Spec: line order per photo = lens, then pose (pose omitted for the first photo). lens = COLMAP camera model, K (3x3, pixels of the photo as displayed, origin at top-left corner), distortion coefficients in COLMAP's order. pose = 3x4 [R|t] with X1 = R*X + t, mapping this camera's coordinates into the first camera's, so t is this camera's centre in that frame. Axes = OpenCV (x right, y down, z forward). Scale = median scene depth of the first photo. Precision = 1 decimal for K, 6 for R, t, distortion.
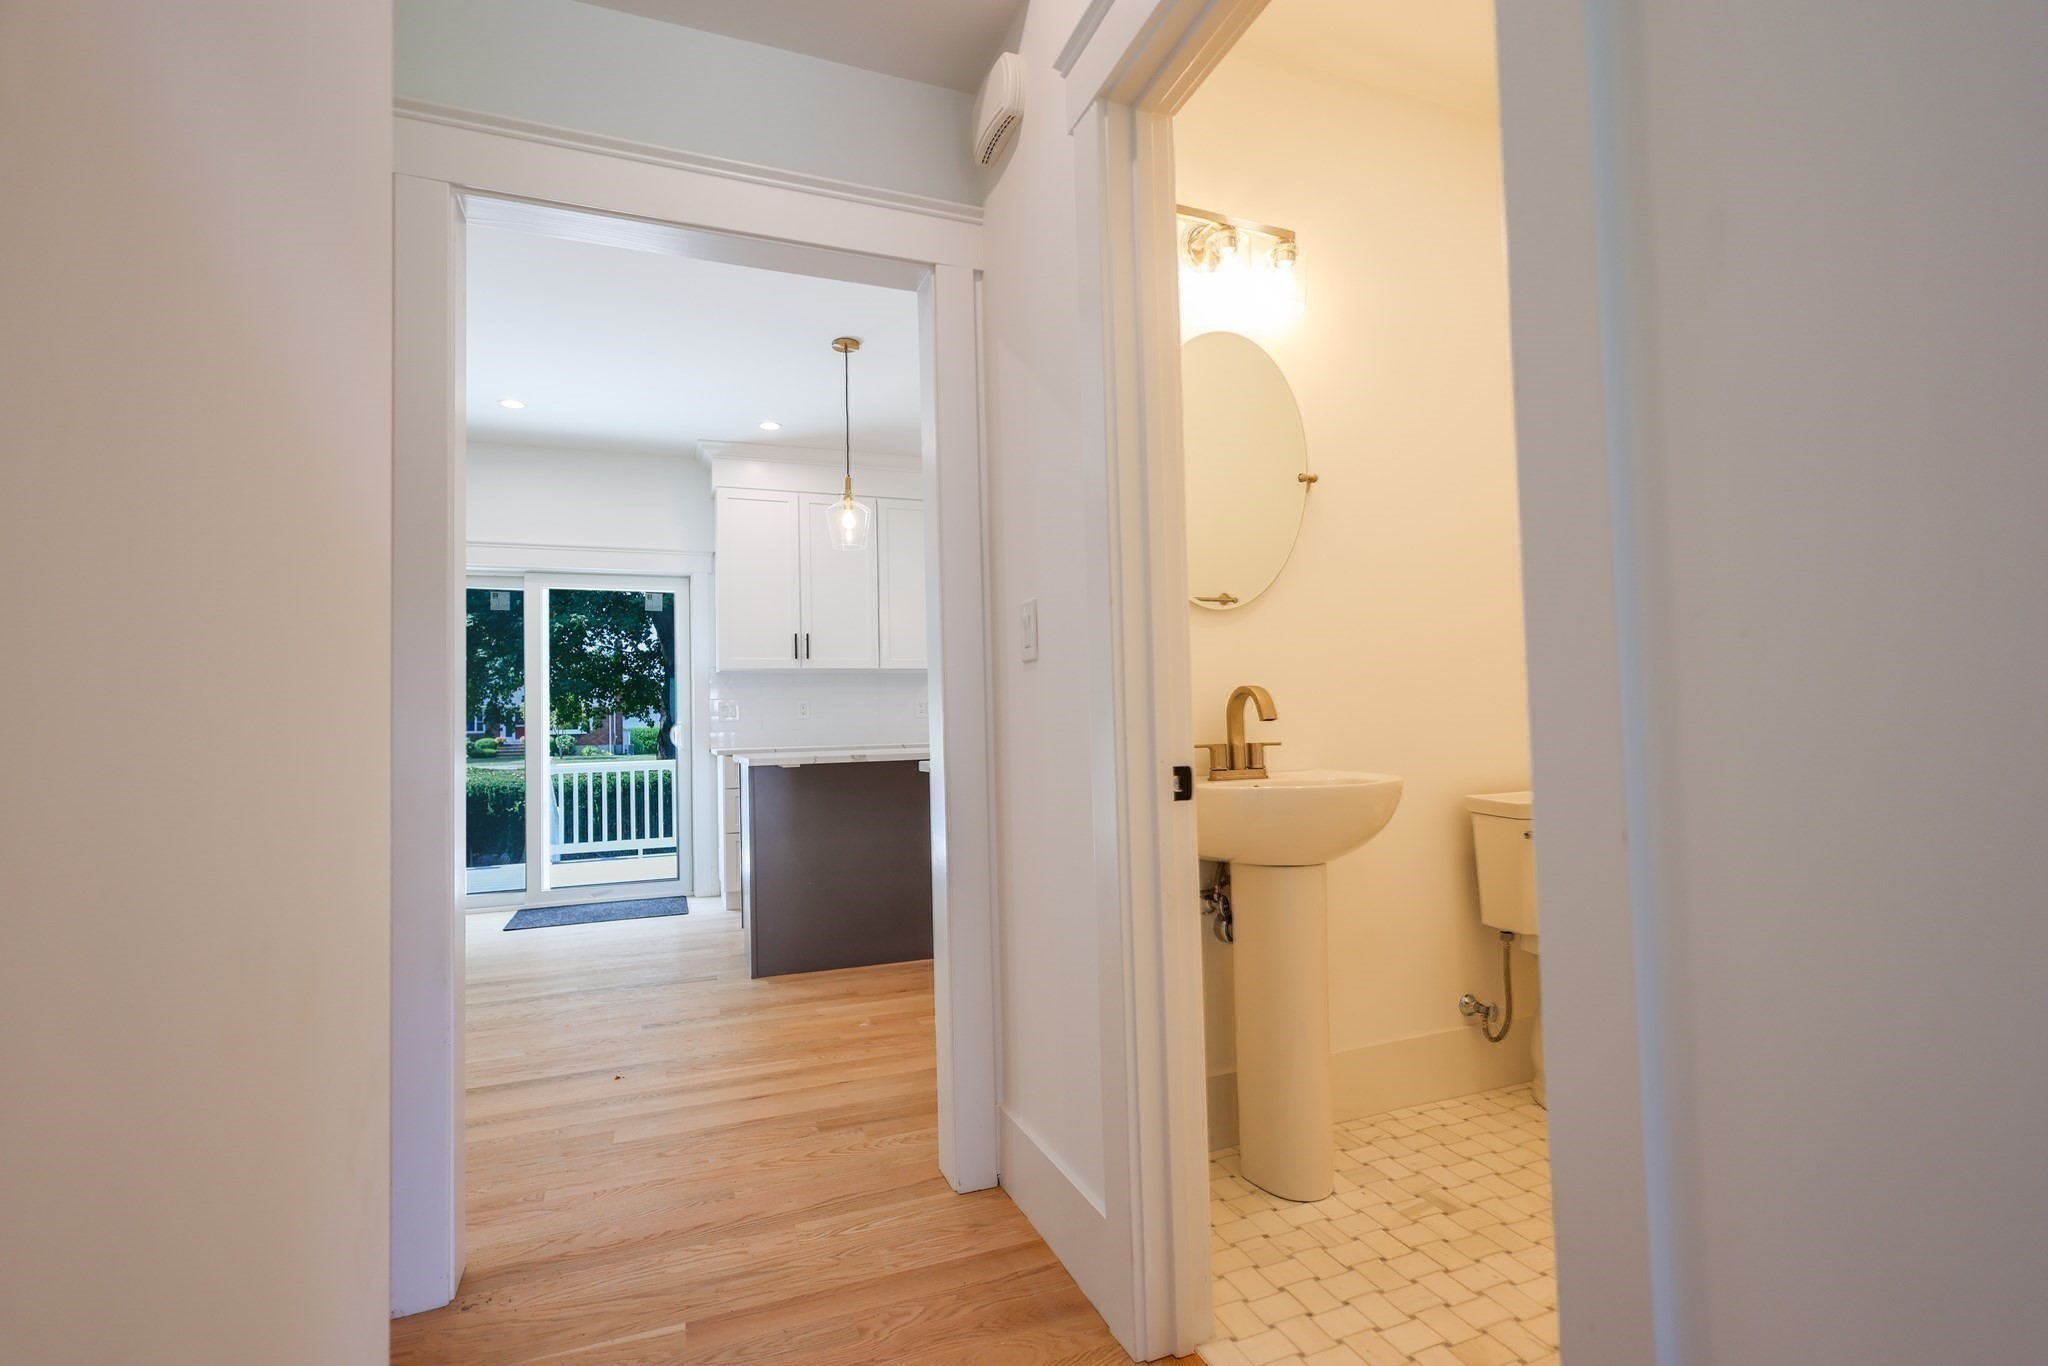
lens RADIAL K [[910.7, 0, 1012.8], [0, 910.7, 704.7], [0, 0, 1]] dist [-0.010427, -0.000151]
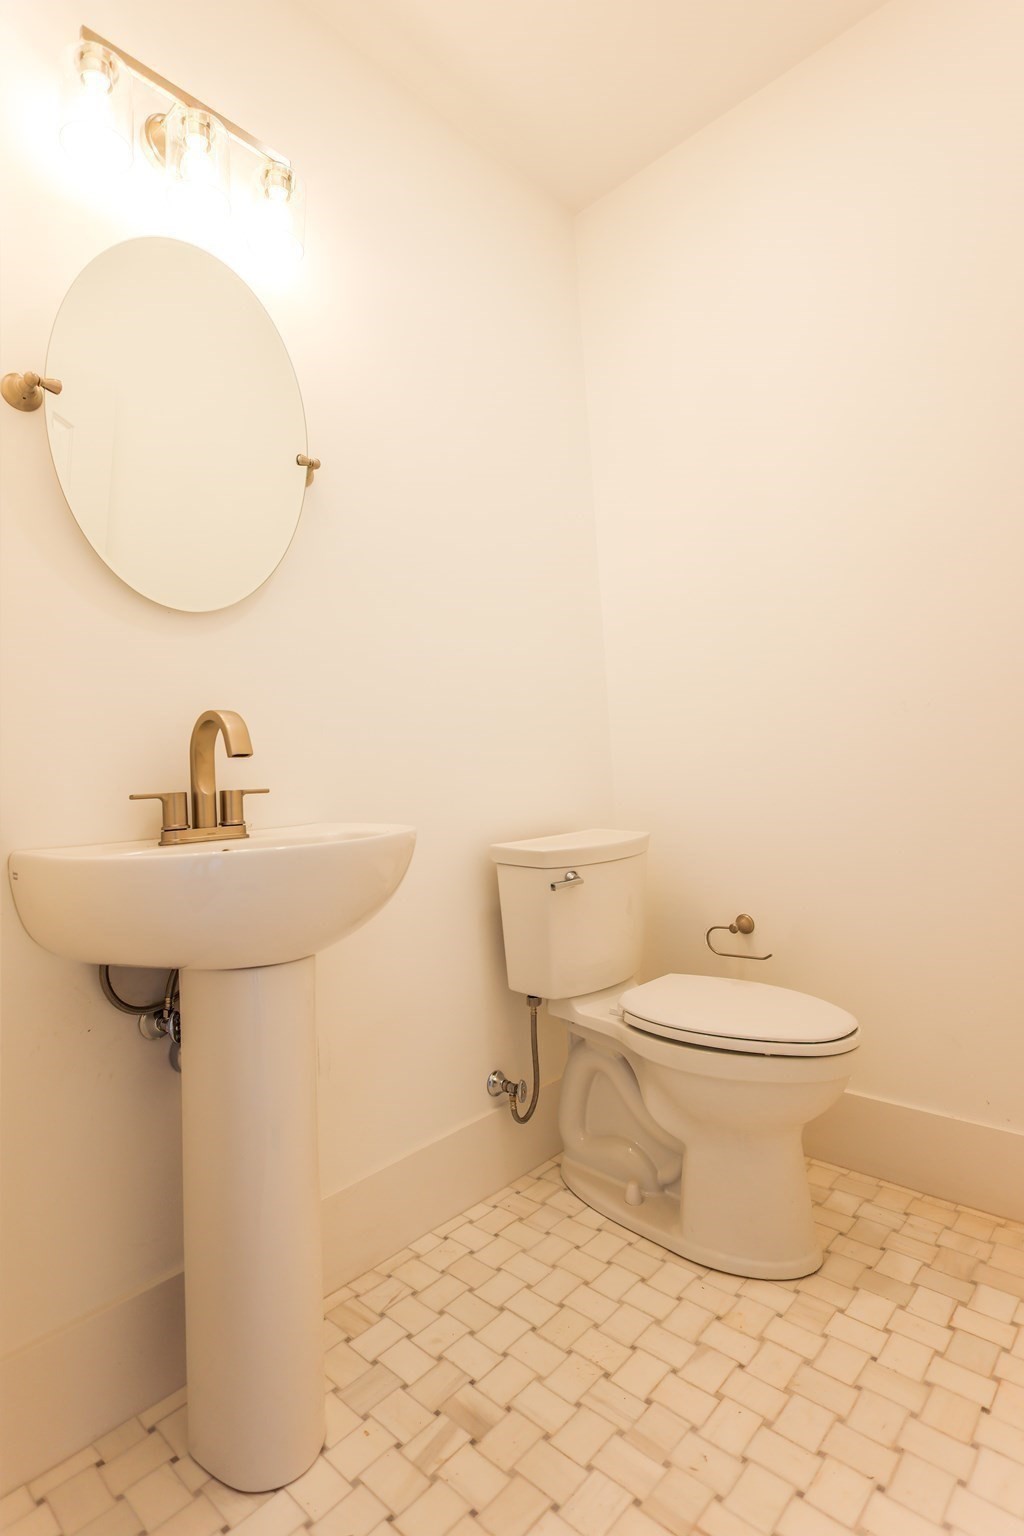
lens RADIAL K [[683.0, 0, 512.0], [0, 683.0, 768.0], [0, 0, 1]] dist [-0.010427, -0.000151]
pose [[0.878960, -0.007935, 0.476830, 0.210031], [0.015164, 0.999821, -0.011316, 0.034646], [-0.476655, 0.017177, 0.878923, 0.419968]]
